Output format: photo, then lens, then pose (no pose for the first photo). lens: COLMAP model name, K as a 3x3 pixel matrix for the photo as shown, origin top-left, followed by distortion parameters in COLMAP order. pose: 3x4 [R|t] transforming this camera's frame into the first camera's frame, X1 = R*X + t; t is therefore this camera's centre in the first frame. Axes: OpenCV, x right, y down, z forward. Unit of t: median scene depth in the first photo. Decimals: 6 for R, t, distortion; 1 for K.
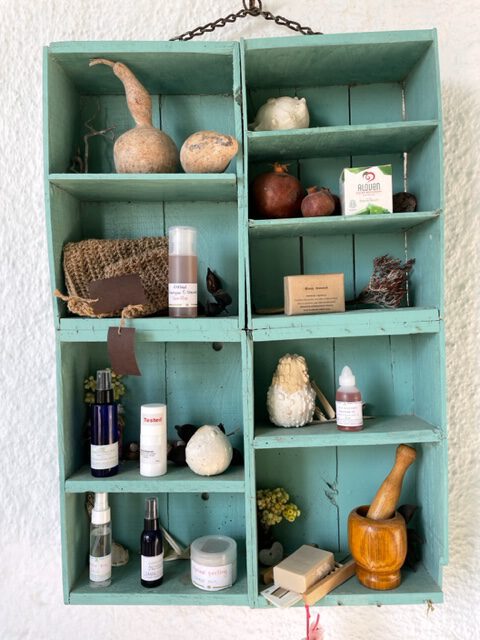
lens RADIAL K [[492.1, 0, 239.0], [0, 492.1, 319.9], [0, 0, 1]] dist [0.049375, -0.026805]
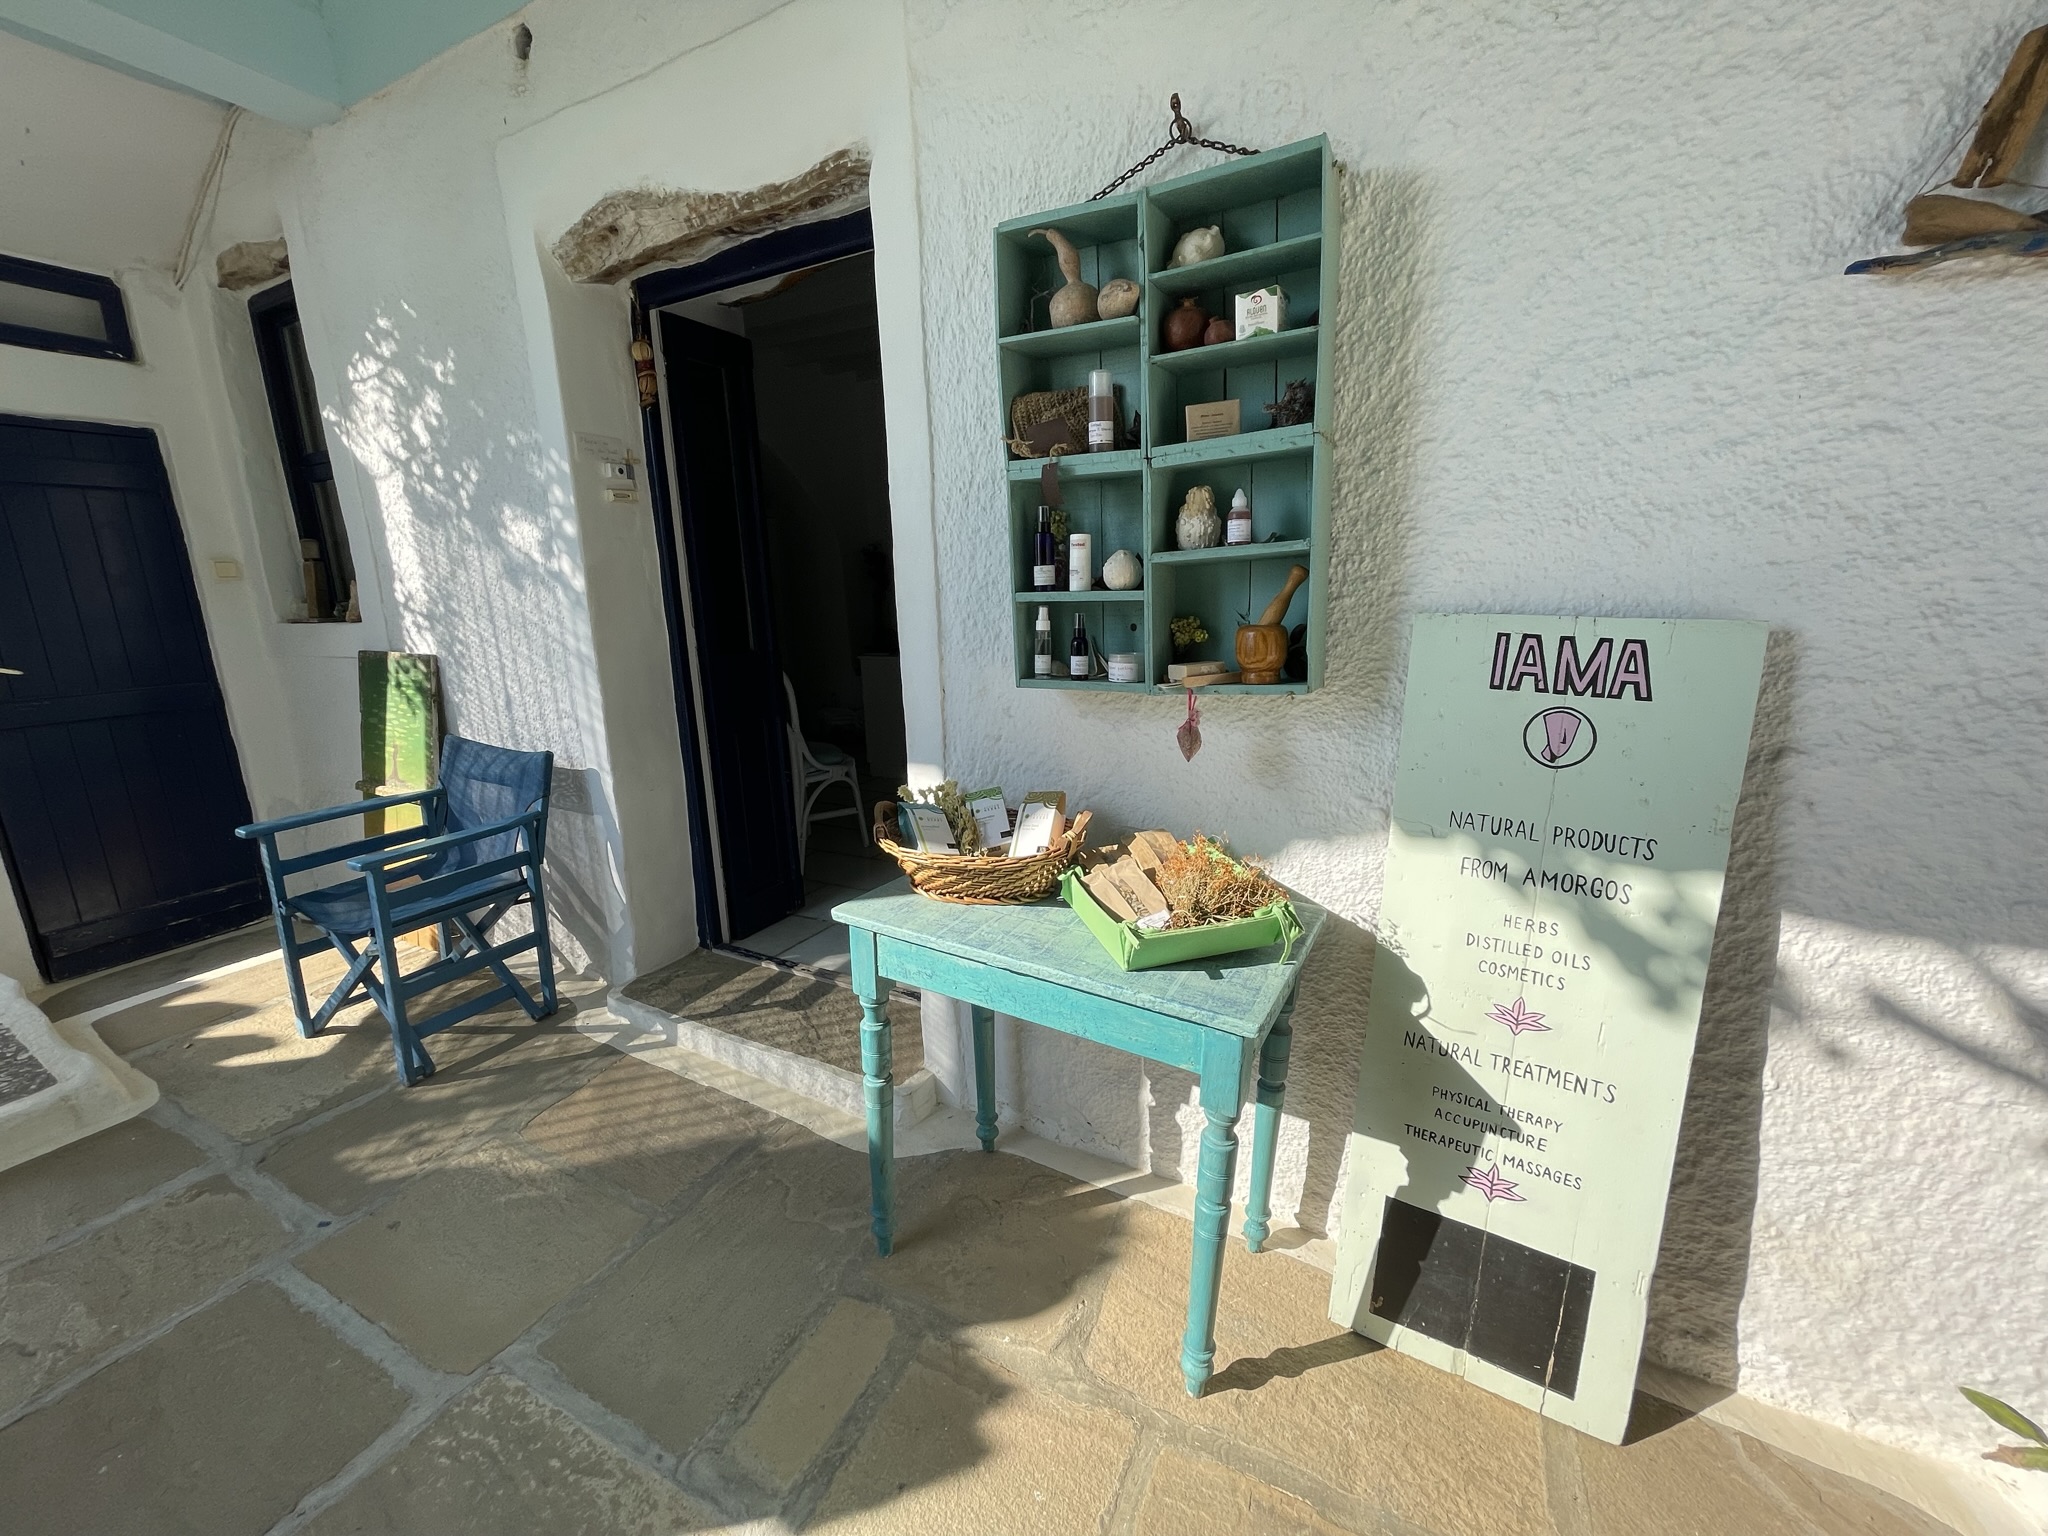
lens RADIAL K [[812.0, 0, 1020.8], [0, 812.0, 765.3], [0, 0, 1]] dist [-0.003500, 0.000008]
pose [[0.892654, 0.090673, -0.441528, 0.640392], [0.007288, 0.976526, 0.215276, 0.304905], [0.450683, -0.195385, 0.871039, -0.932948]]
